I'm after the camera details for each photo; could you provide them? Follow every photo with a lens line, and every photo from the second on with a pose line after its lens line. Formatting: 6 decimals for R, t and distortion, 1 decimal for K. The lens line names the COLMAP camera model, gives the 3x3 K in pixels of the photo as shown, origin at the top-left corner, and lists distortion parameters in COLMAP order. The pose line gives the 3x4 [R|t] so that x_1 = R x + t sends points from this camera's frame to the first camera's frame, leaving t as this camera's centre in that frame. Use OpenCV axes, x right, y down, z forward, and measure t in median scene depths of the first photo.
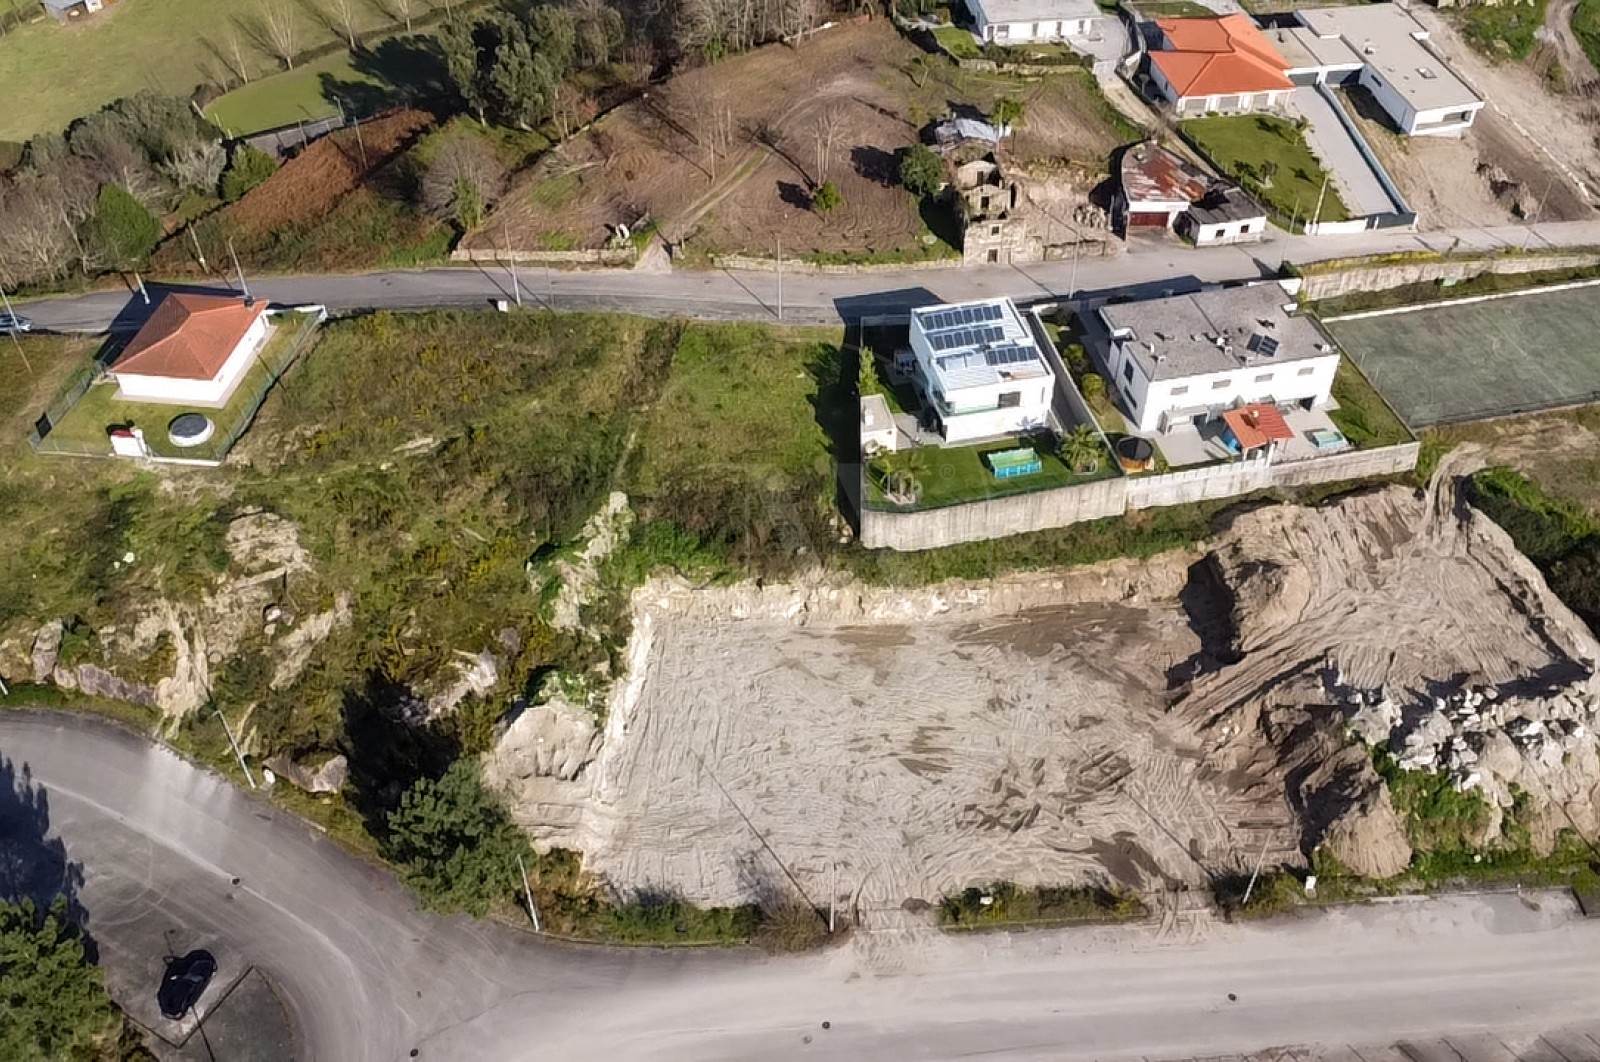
lens RADIAL K [[1419.6, 0, 810.2], [0, 1419.6, 483.9], [0, 0, 1]] dist [0.002351, -0.001870]
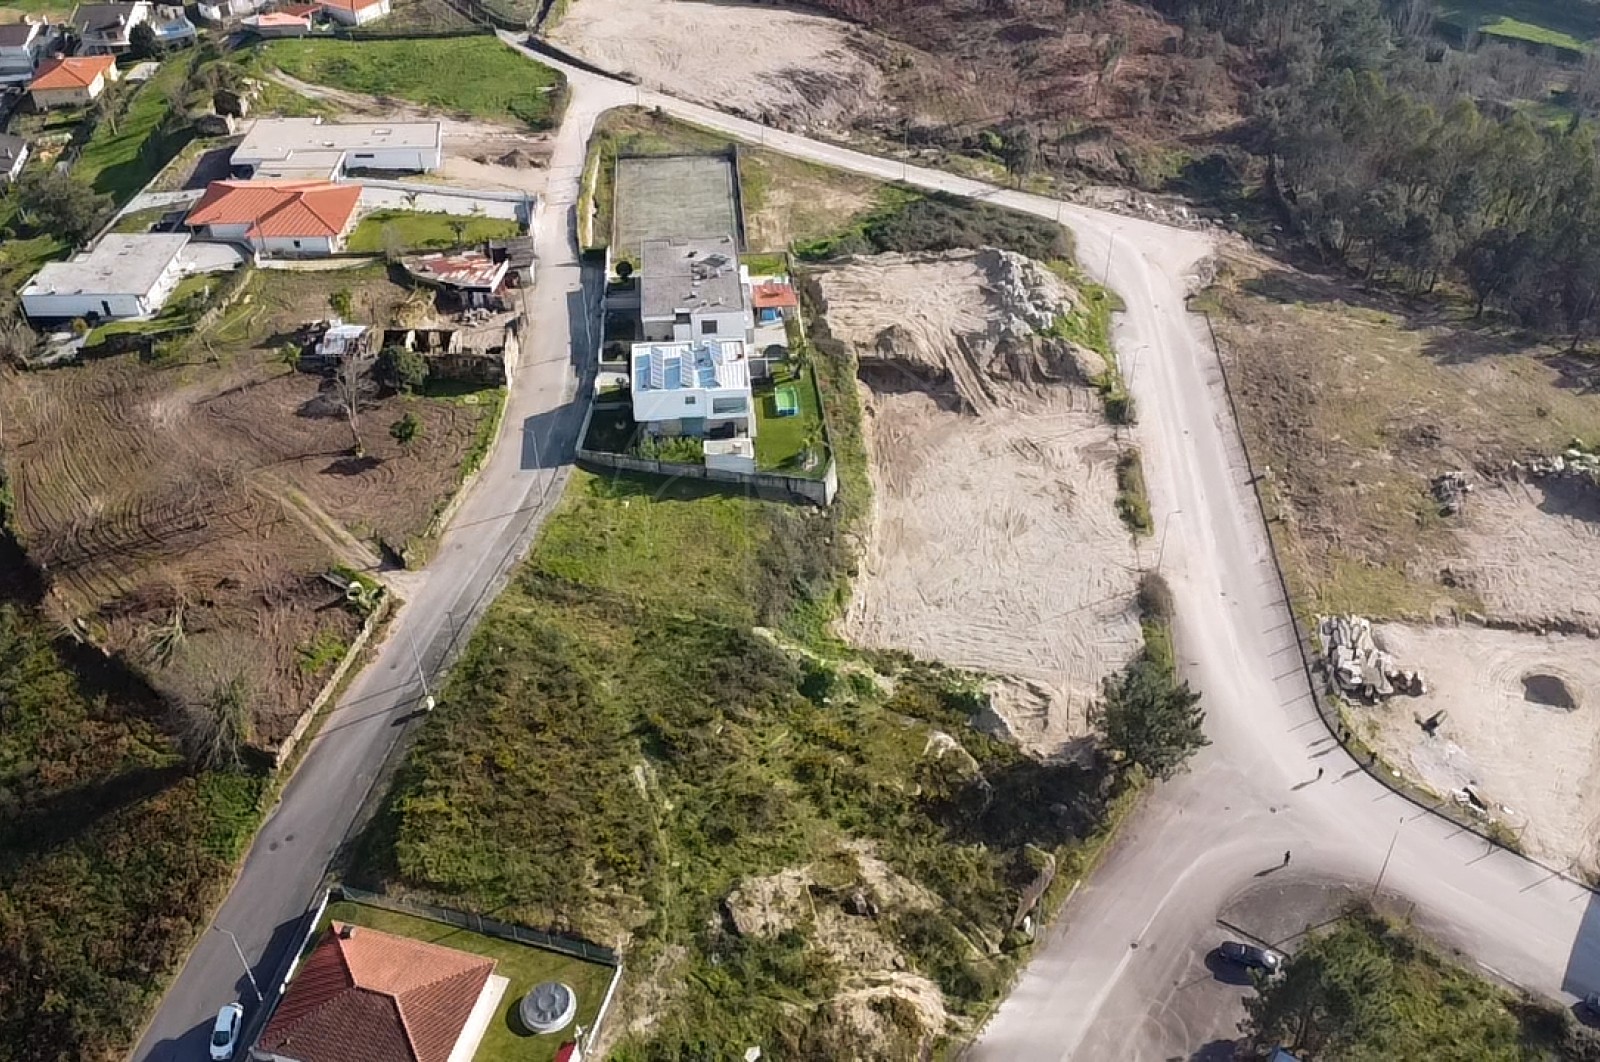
lens RADIAL K [[1419.6, 0, 810.2], [0, 1419.6, 483.9], [0, 0, 1]] dist [0.002351, -0.001870]
pose [[0.128382, -0.608873, 0.782811, -0.914910], [0.671675, 0.634123, 0.383068, -0.450933], [-0.729638, 0.476615, 0.490374, 0.407381]]
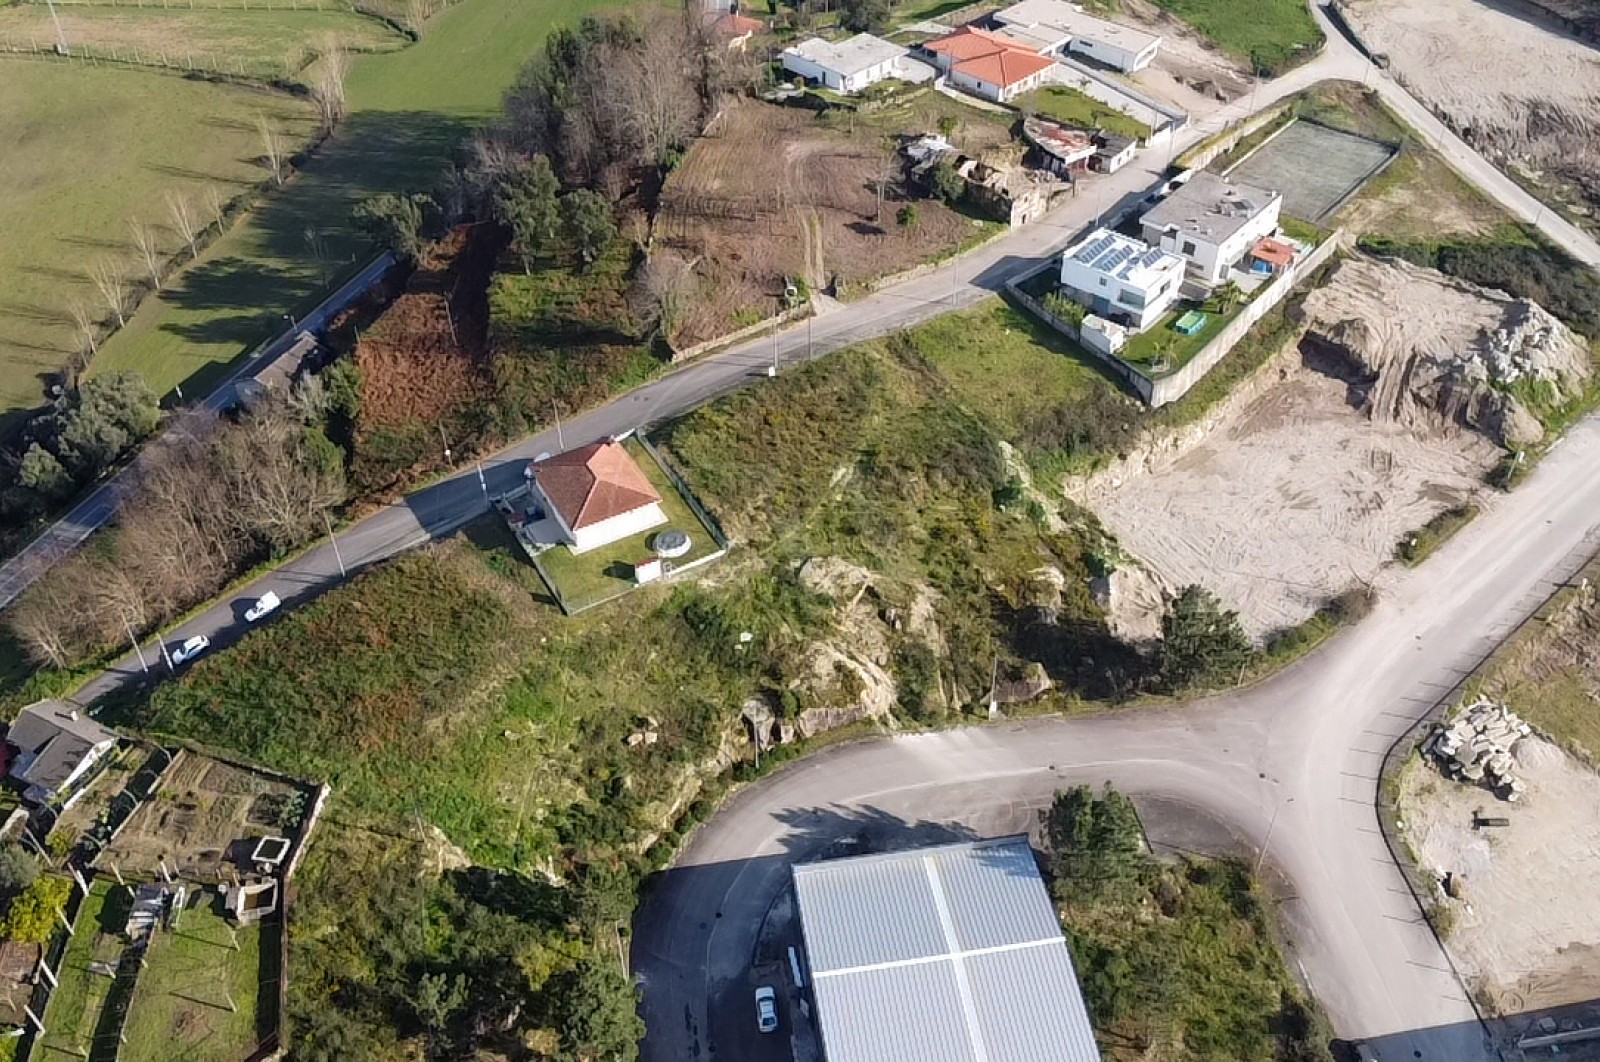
lens RADIAL K [[1419.6, 0, 810.2], [0, 1419.6, 483.9], [0, 0, 1]] dist [0.002351, -0.001870]
pose [[0.794754, -0.385272, 0.468969, -0.935992], [0.410173, 0.910474, 0.052868, -0.103761], [-0.447352, 0.150342, 0.881631, -0.085495]]
